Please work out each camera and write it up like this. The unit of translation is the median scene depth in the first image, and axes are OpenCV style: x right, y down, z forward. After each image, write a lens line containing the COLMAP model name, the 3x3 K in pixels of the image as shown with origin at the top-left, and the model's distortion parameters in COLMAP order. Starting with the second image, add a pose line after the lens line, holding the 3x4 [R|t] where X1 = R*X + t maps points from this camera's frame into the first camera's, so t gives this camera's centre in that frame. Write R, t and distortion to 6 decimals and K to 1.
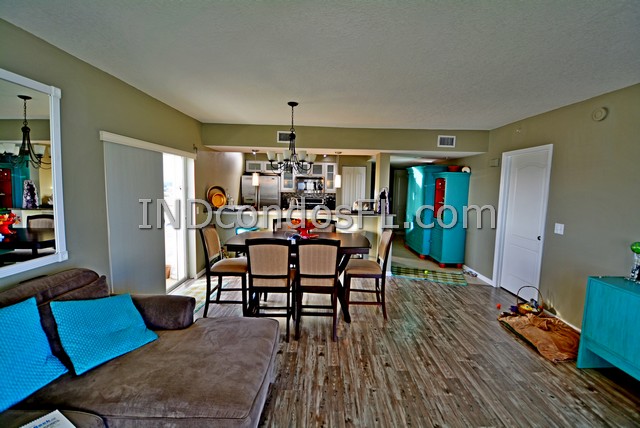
lens RADIAL K [[281.4, 0, 321.3], [0, 281.4, 212.1], [0, 0, 1]] dist [0.001541, -0.017379]
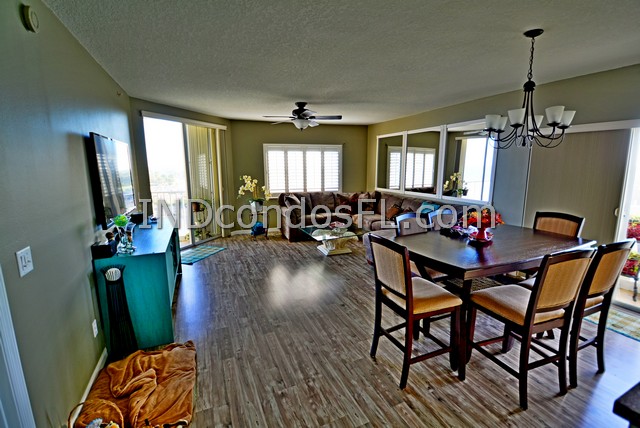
lens RADIAL K [[282.1, 0, 321.7], [0, 282.1, 217.6], [0, 0, 1]] dist [0.001573, -0.012071]
pose [[-0.916293, 0.057459, -0.396367, 0.580685], [-0.054120, 0.962816, 0.264683, -0.124047], [0.396836, 0.263978, -0.879111, 1.422553]]
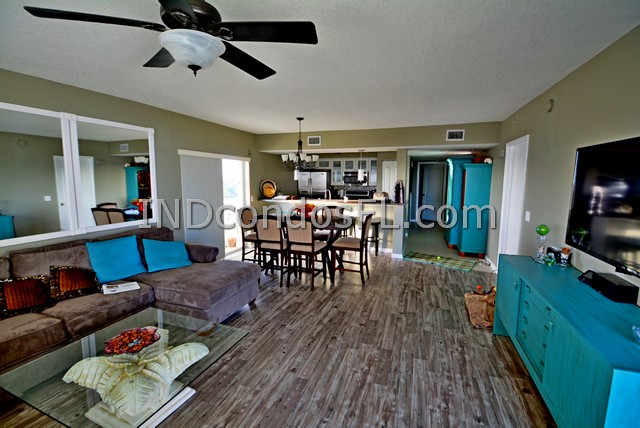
lens RADIAL K [[281.4, 0, 321.3], [0, 281.4, 212.1], [0, 0, 1]] dist [0.001541, -0.017379]
pose [[0.941828, 0.022091, -0.335367, 0.450645], [-0.015370, 0.999625, 0.022683, 0.030319], [0.335743, -0.016209, 0.941814, -0.238620]]
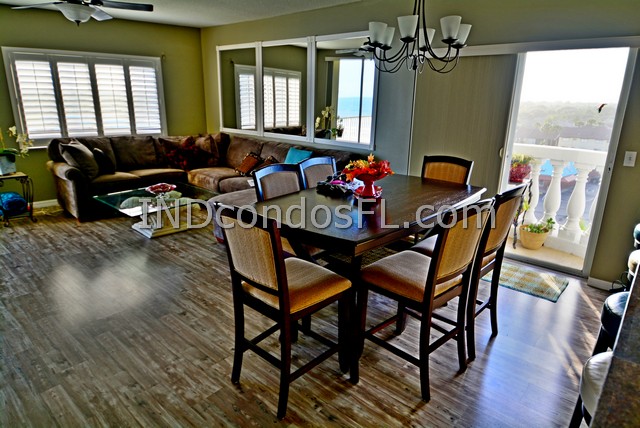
lens RADIAL K [[406.8, 0, 321.6], [0, 406.8, 206.5], [0, 0, 1]] dist [0.038009, -0.038683]
pose [[-0.669221, 0.164342, -0.724662, 0.557758], [-0.105952, 0.944166, 0.311969, -0.118192], [0.735471, 0.285556, -0.614443, 1.390636]]
